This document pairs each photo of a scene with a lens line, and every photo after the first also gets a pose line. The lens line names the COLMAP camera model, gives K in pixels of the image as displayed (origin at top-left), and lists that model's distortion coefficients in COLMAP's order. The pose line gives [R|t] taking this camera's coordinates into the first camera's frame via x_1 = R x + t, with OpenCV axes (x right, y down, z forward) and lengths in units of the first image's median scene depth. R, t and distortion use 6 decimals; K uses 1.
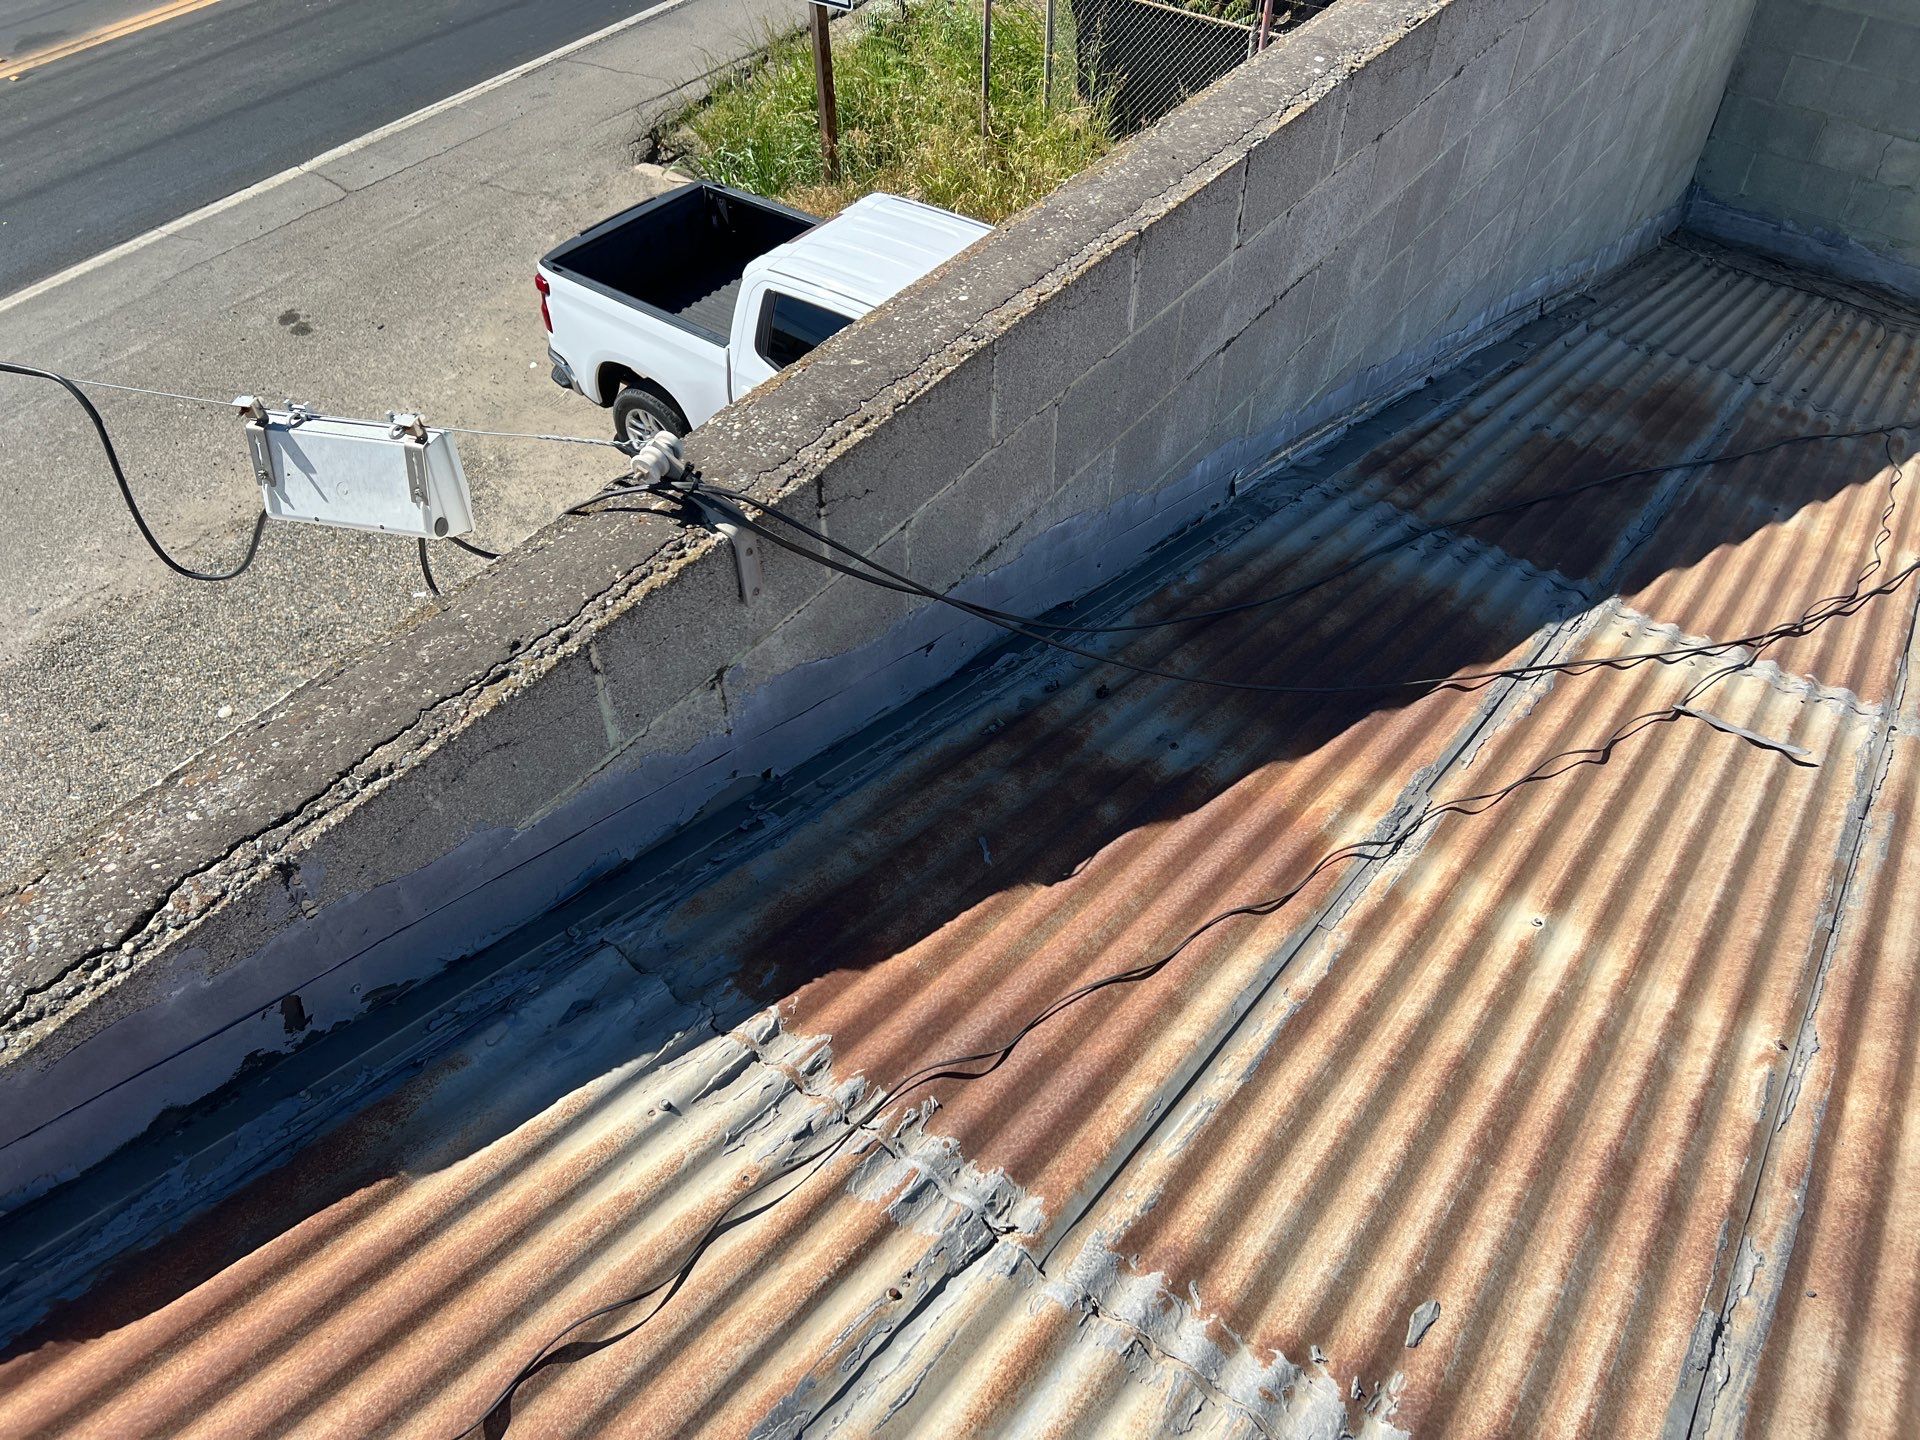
lens RADIAL K [[1453.8, 0, 983.6], [0, 1453.8, 744.6], [0, 0, 1]] dist [0.050764, -0.058359]
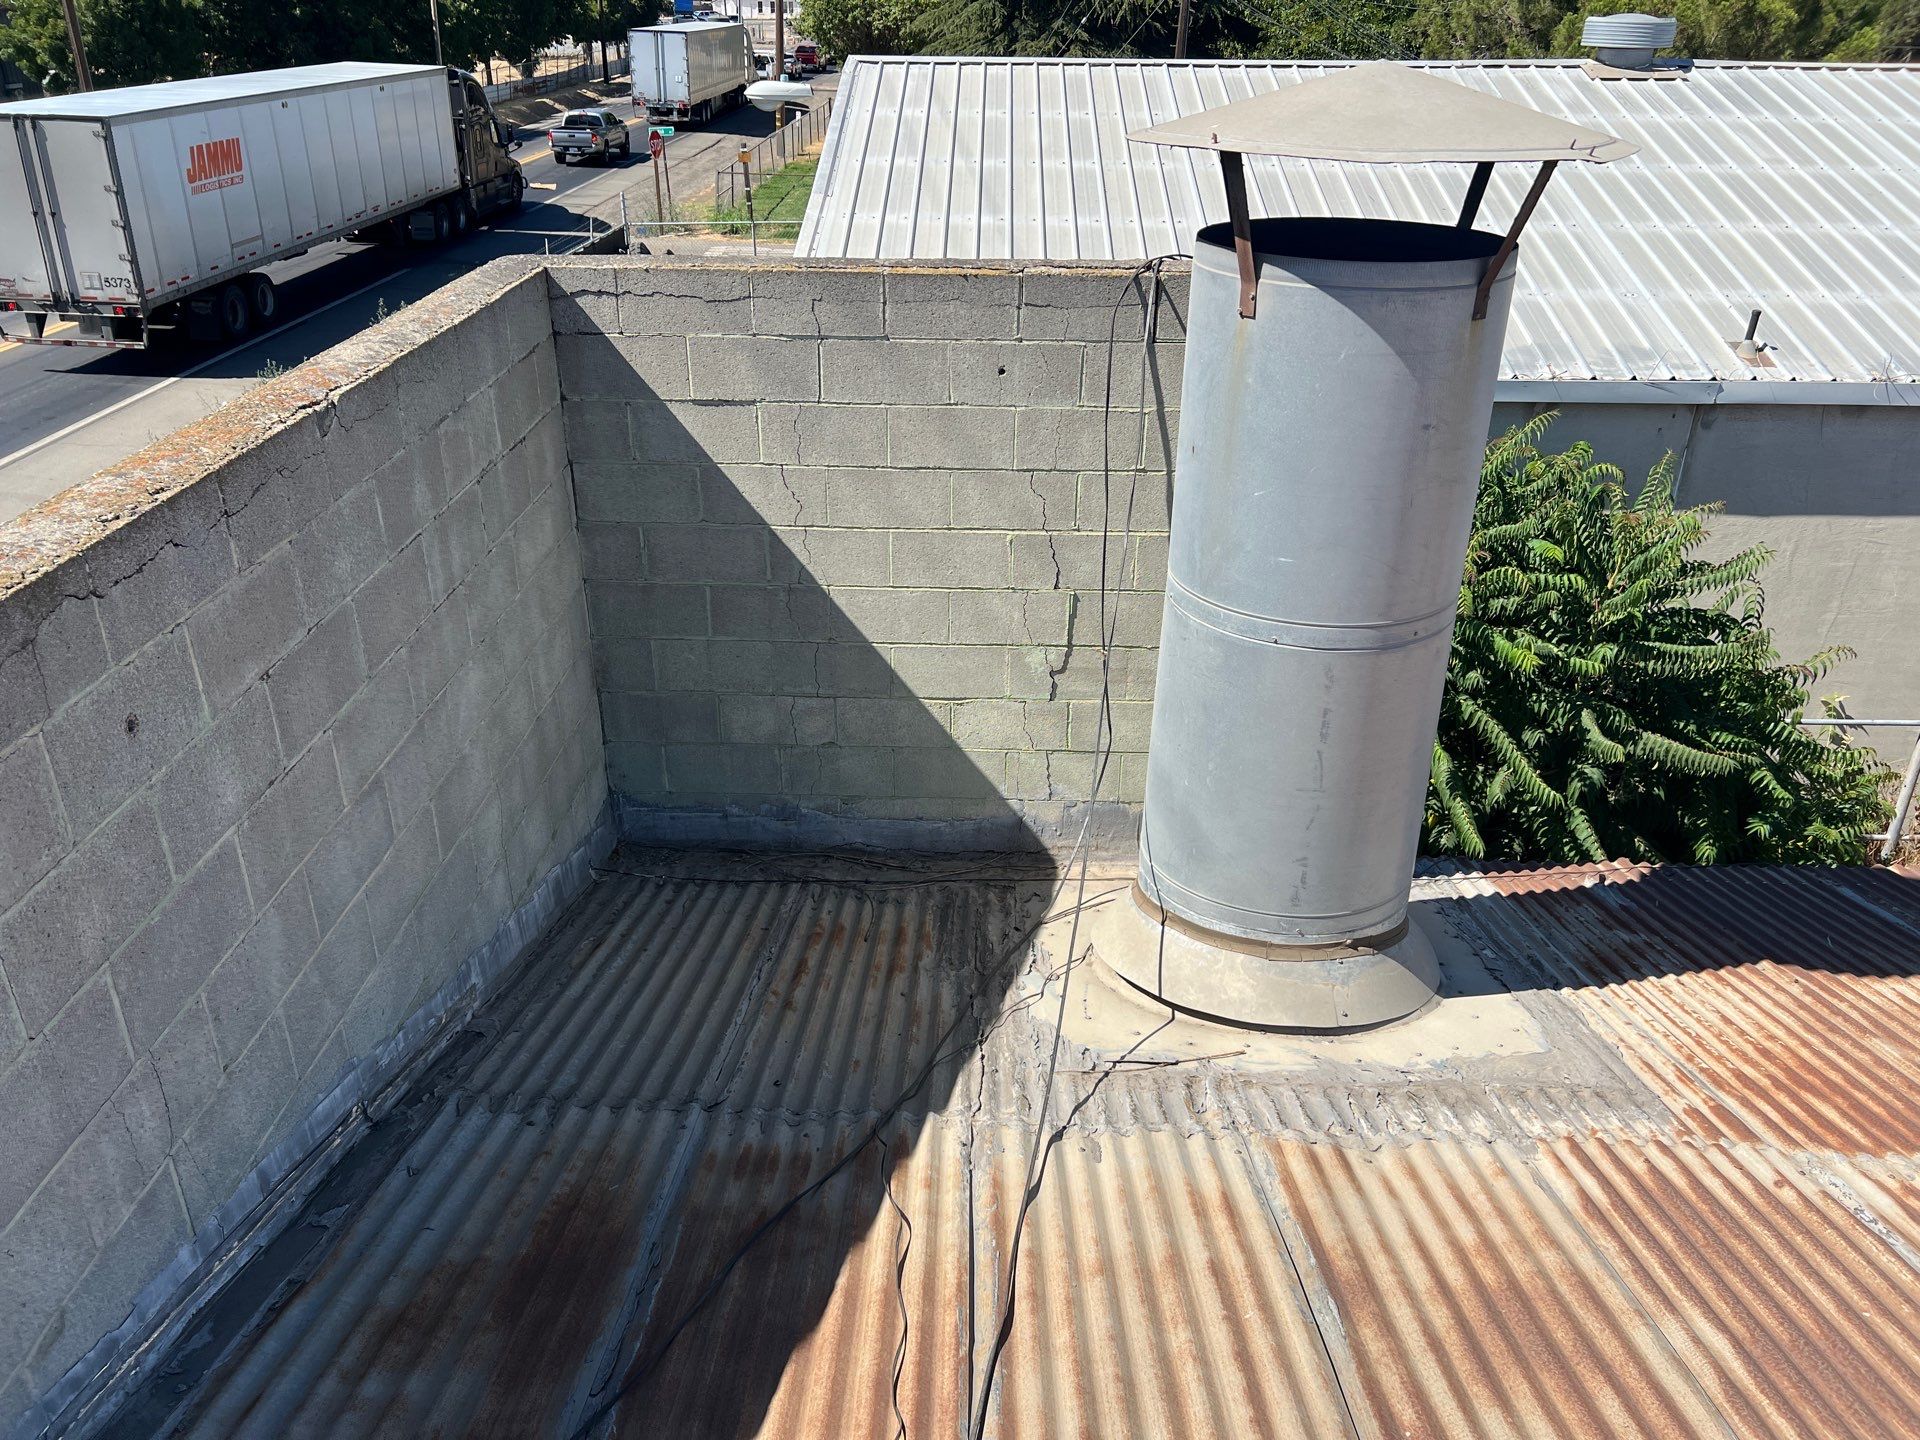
lens RADIAL K [[1453.8, 0, 983.6], [0, 1453.8, 744.6], [0, 0, 1]] dist [0.050764, -0.058359]
pose [[0.818550, -0.265721, 0.509281, 0.266538], [0.415517, 0.886058, -0.205539, -0.165681], [-0.396637, 0.379859, 0.835695, 0.245989]]
